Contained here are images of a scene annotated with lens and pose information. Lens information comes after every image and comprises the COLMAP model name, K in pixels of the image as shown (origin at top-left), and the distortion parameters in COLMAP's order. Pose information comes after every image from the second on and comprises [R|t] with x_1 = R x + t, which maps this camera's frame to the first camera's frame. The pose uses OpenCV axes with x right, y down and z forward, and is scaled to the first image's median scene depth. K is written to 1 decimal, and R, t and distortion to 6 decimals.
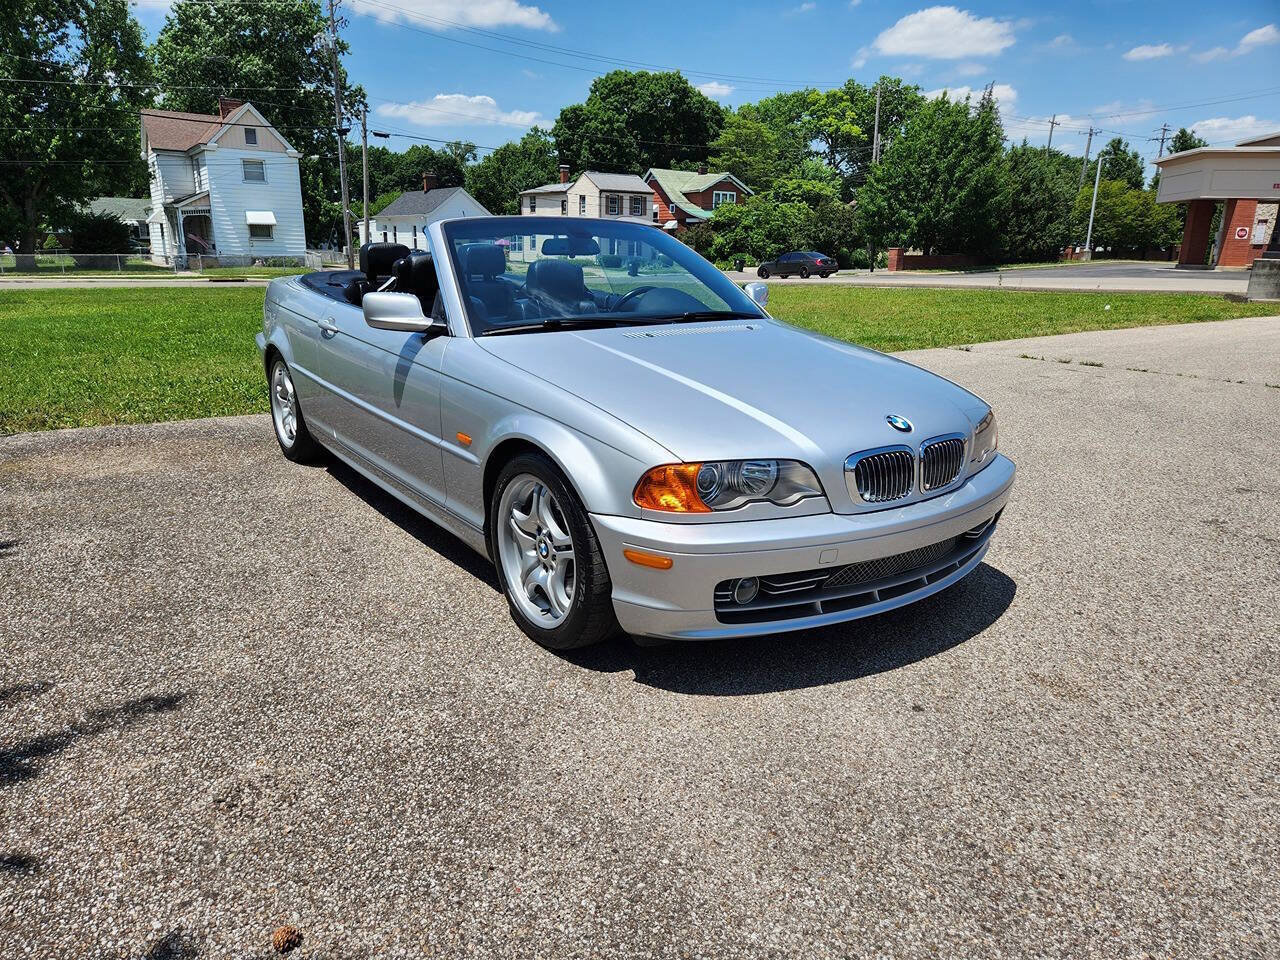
lens RADIAL K [[848.9, 0, 628.0], [0, 848.9, 498.6], [0, 0, 1]] dist [0.070217, -0.059422]
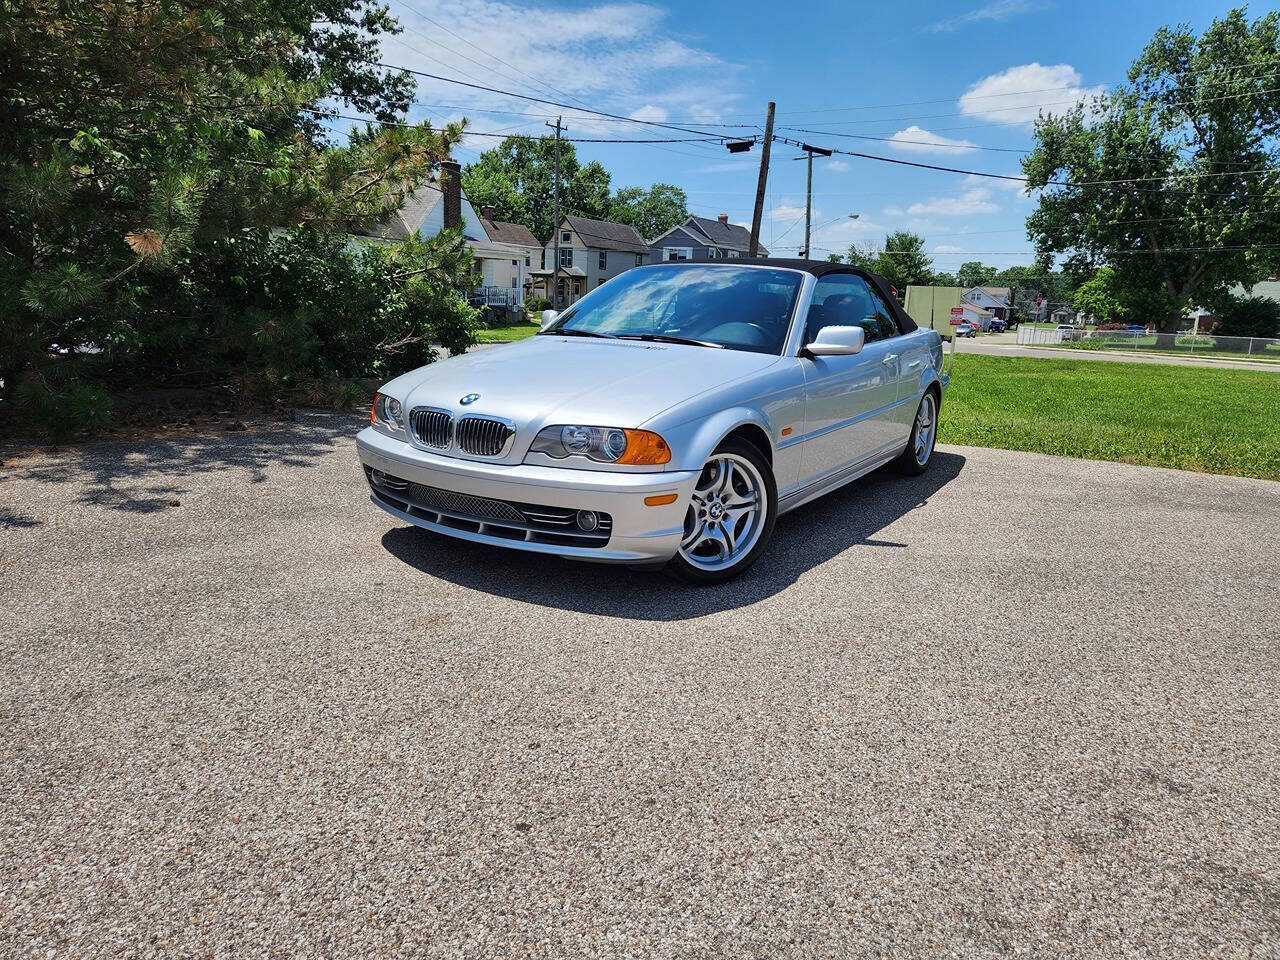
lens RADIAL K [[848.9, 0, 636.4], [0, 848.9, 478.4], [0, 0, 1]] dist [0.070217, -0.059422]
pose [[0.355907, 0.197991, -0.913307, 0.087364], [-0.301361, 0.949405, 0.088379, -0.008775], [0.884597, 0.243781, 0.397567, 0.038560]]
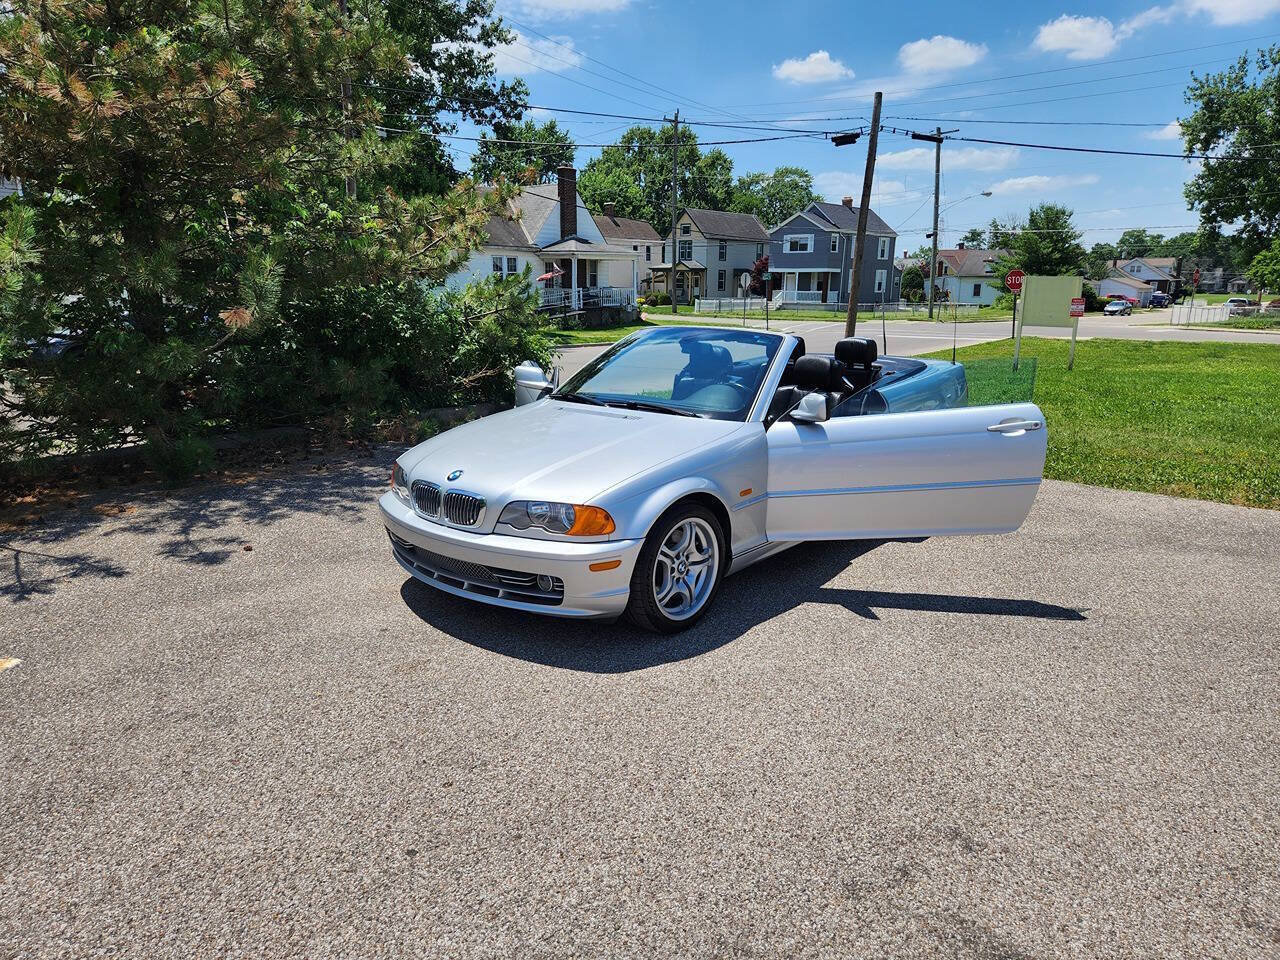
lens RADIAL K [[848.9, 0, 635.9], [0, 848.9, 492.5], [0, 0, 1]] dist [0.070217, -0.059422]
pose [[0.216090, 0.222731, -0.950629, 0.100199], [-0.277273, 0.947547, 0.158981, -0.021245], [0.936175, 0.229230, 0.266513, 0.047625]]
